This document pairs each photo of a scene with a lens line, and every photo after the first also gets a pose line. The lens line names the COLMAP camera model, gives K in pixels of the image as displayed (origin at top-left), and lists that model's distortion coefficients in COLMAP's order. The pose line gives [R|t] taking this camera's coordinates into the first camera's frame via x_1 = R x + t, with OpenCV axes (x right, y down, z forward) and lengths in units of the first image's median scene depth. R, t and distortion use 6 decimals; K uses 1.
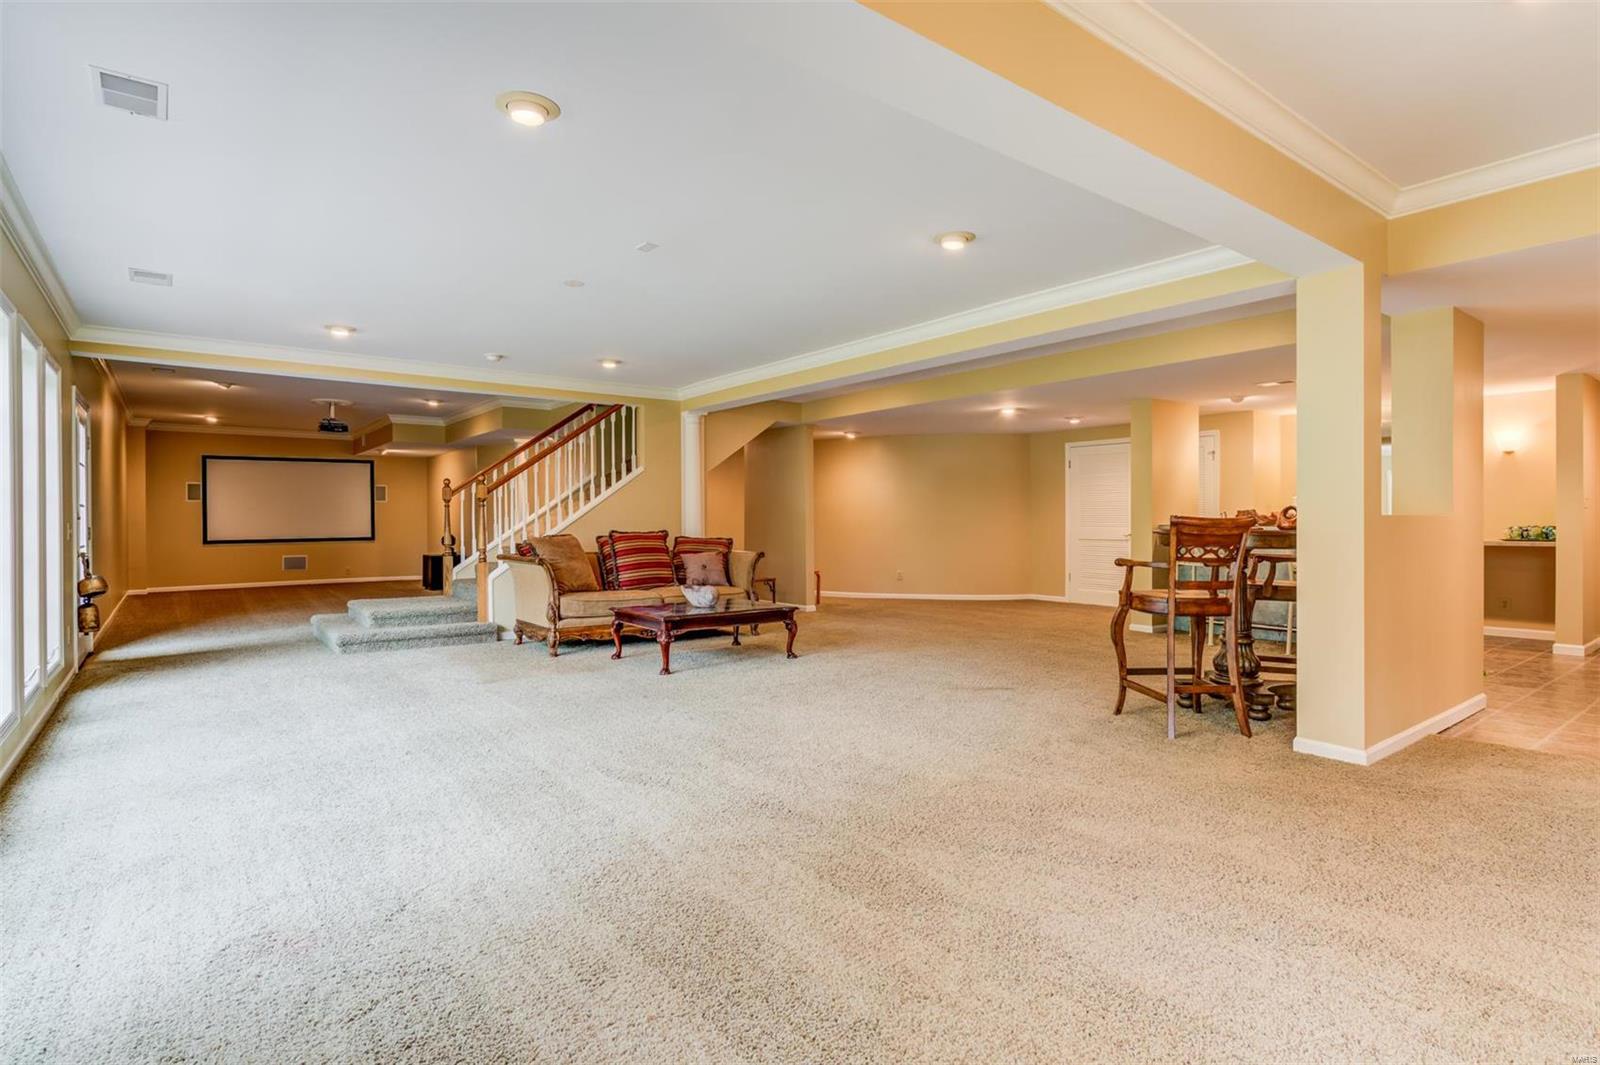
lens RADIAL K [[811.0, 0, 796.6], [0, 811.0, 527.9], [0, 0, 1]] dist [0.000548, 0.000476]
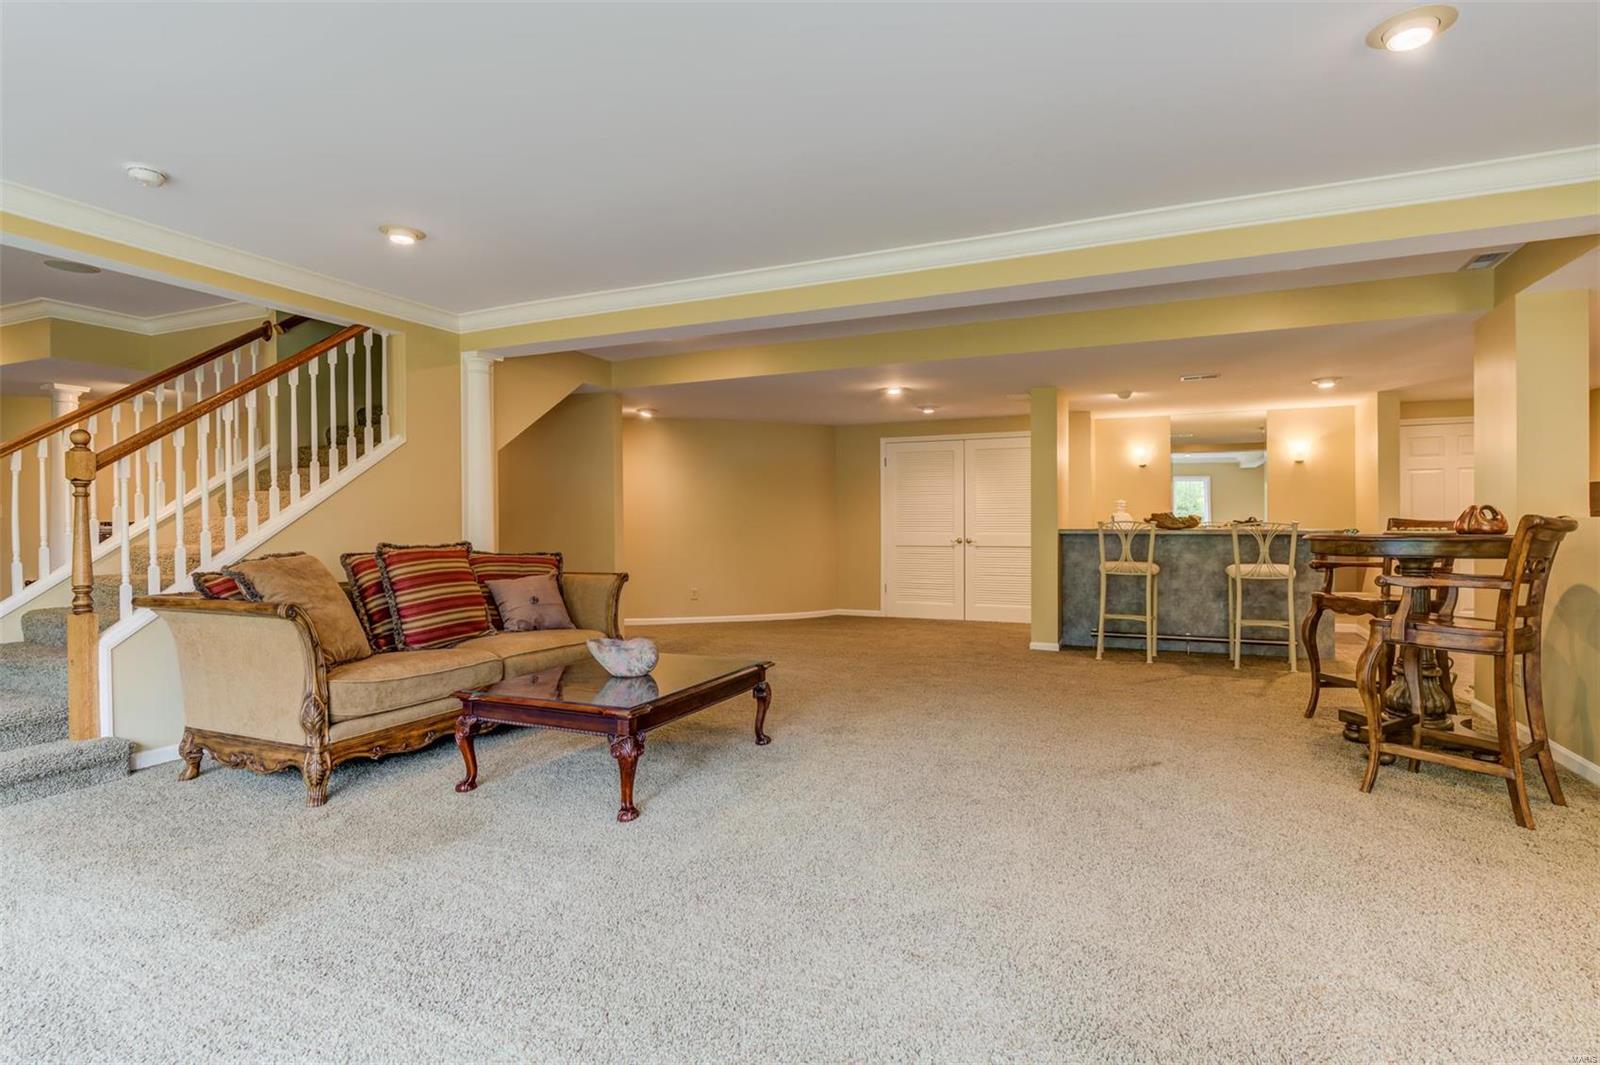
lens RADIAL K [[811.0, 0, 804.5], [0, 811.0, 527.3], [0, 0, 1]] dist [0.000548, 0.000476]
pose [[0.878670, -0.002576, 0.477422, -0.229312], [0.006045, 0.999965, -0.005730, -0.002731], [-0.477391, 0.007921, 0.878655, 0.356766]]
